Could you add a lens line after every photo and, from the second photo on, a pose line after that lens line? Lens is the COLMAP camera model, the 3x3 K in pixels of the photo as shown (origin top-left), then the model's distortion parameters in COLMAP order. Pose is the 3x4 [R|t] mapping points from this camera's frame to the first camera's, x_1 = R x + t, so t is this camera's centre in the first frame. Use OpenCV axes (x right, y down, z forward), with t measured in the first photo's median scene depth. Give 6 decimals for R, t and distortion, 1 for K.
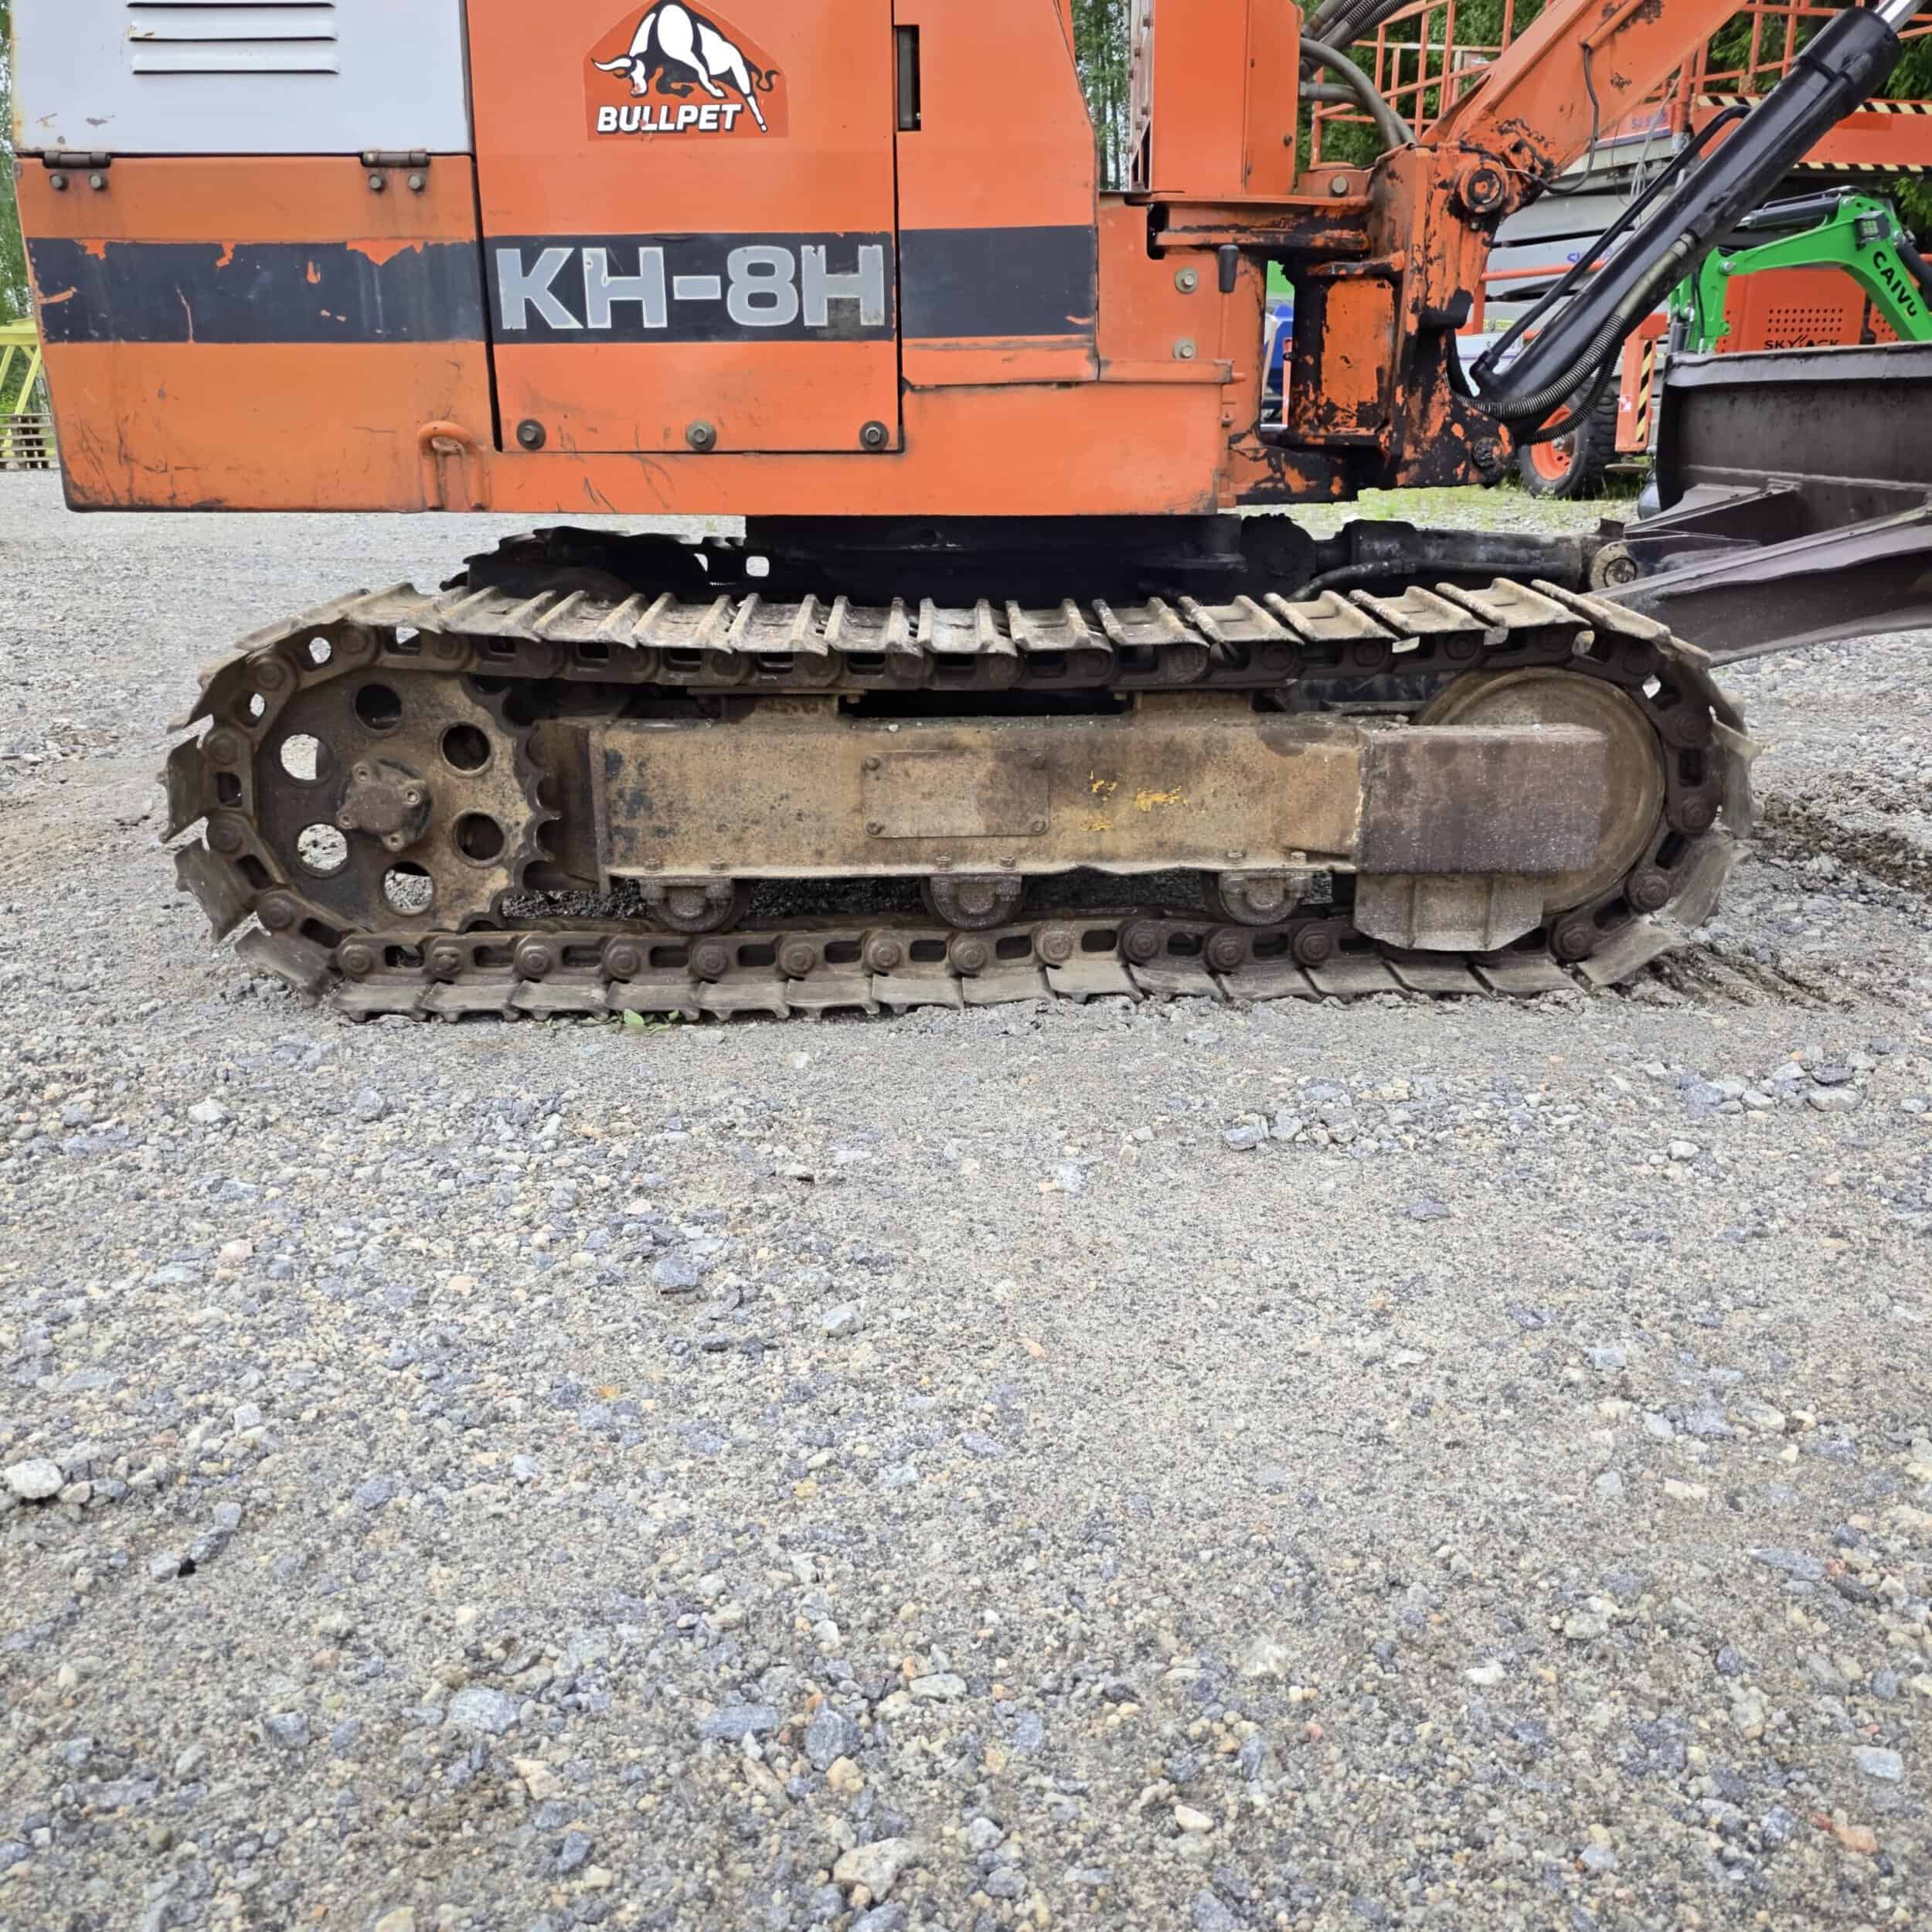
lens RADIAL K [[1845.3, 0, 966.0], [0, 1845.3, 966.0], [0, 0, 1]] dist [0.020868, -0.046559]
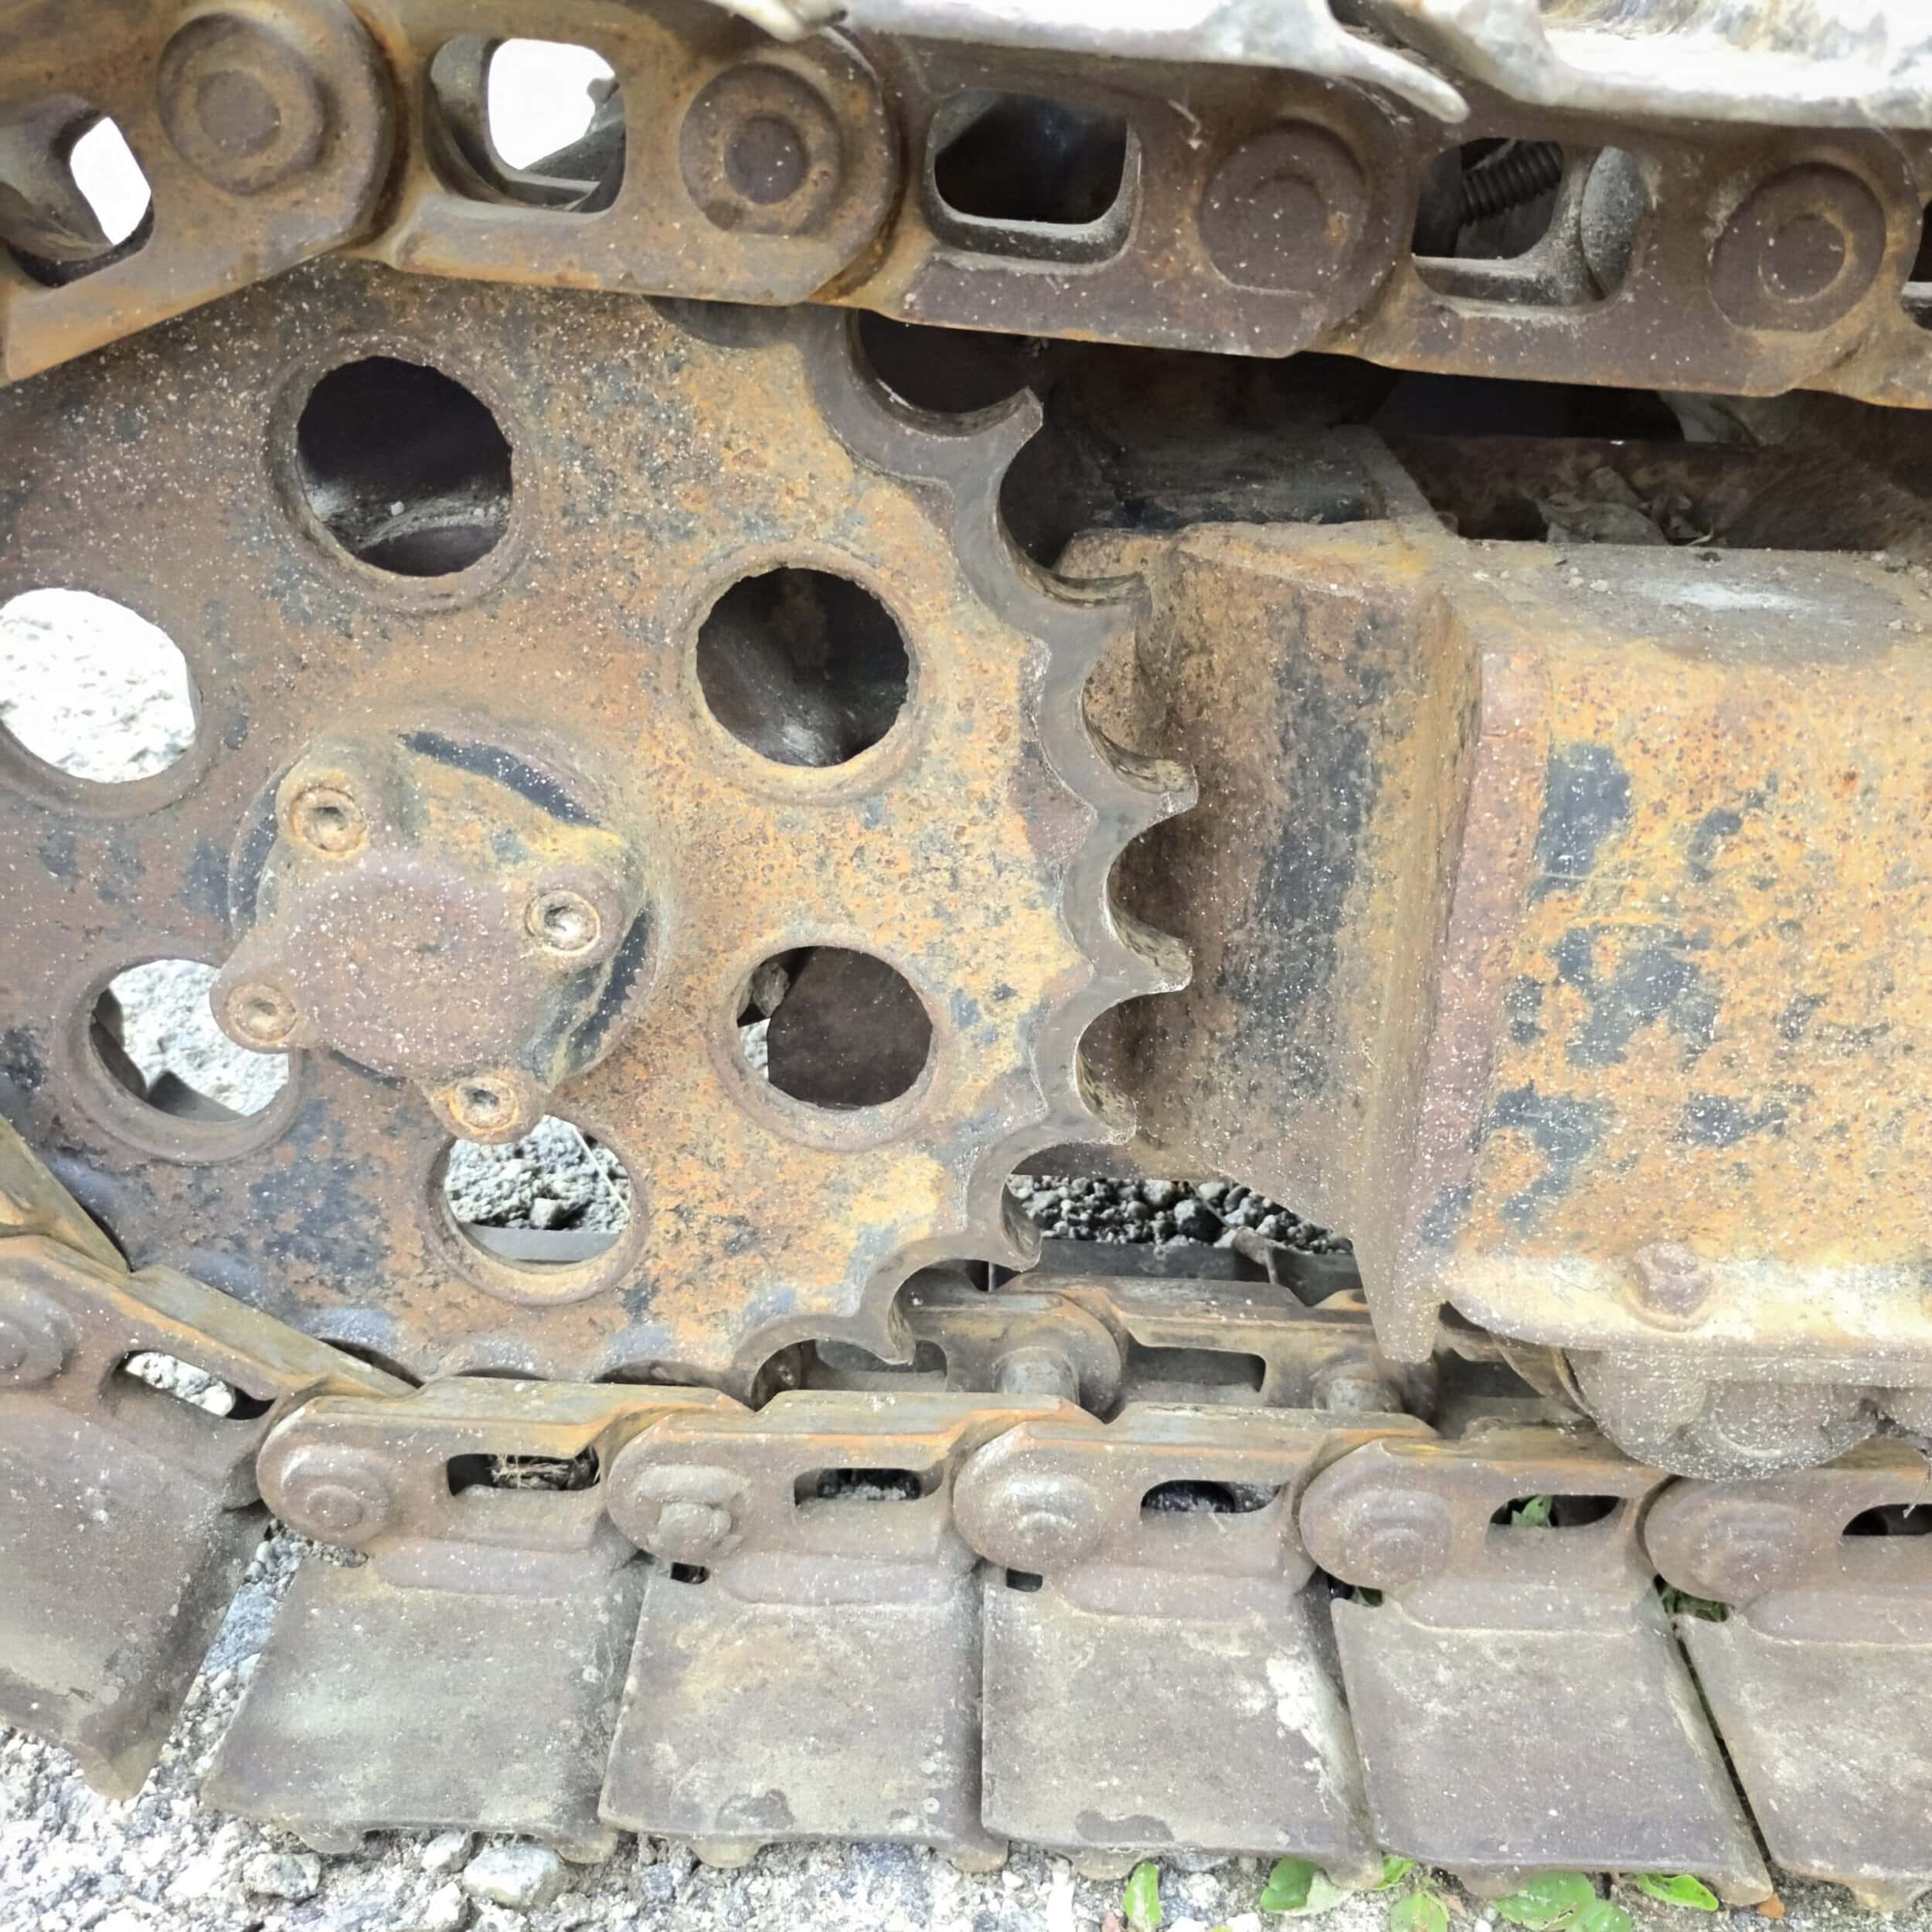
lens RADIAL K [[1845.3, 0, 966.0], [0, 1845.3, 966.0], [0, 0, 1]] dist [0.020868, -0.046559]
pose [[0.997349, 0.050220, -0.052666, -0.241061], [-0.041214, 0.986261, 0.159973, -0.120561], [0.059976, -0.157378, 0.985715, 0.788835]]
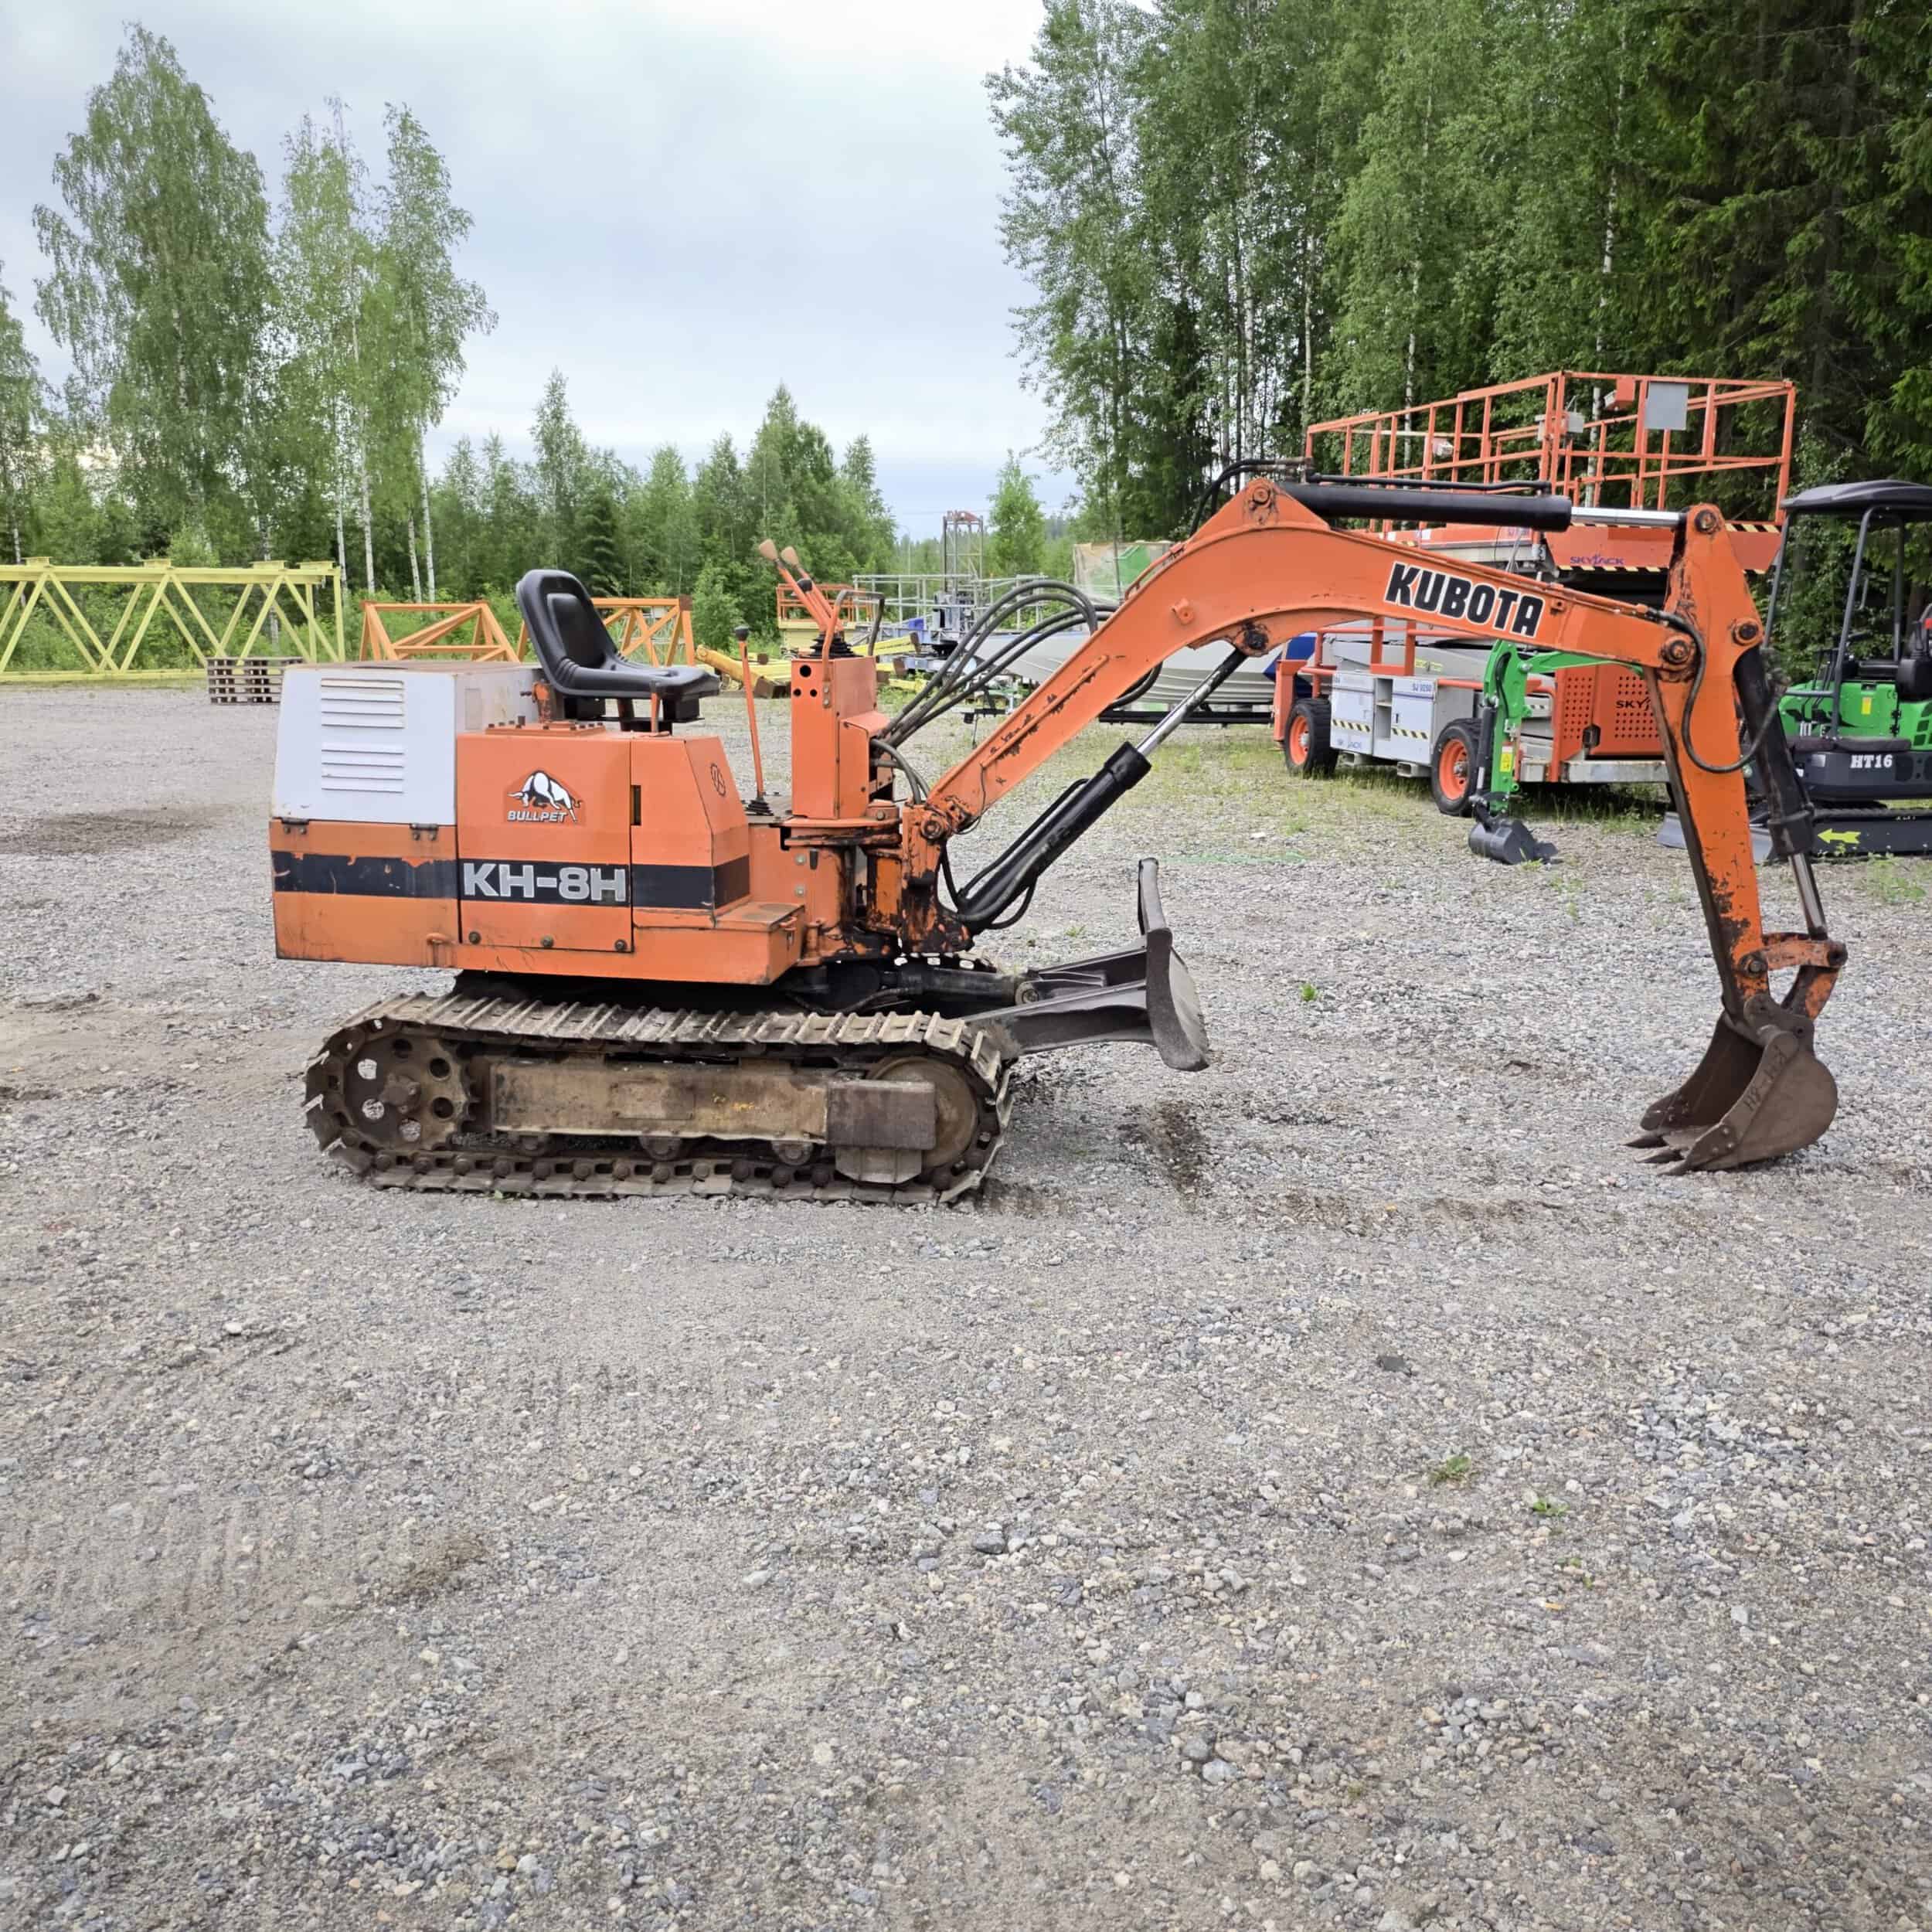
lens RADIAL K [[1614.4, 0, 966.0], [0, 1614.4, 966.0], [0, 0, 1]] dist [0.010837, -0.102595]
pose [[0.998246, 0.045103, -0.038338, 0.438724], [-0.049435, 0.991445, -0.120804, -0.037283], [0.032561, 0.122488, 0.991936, -0.938689]]
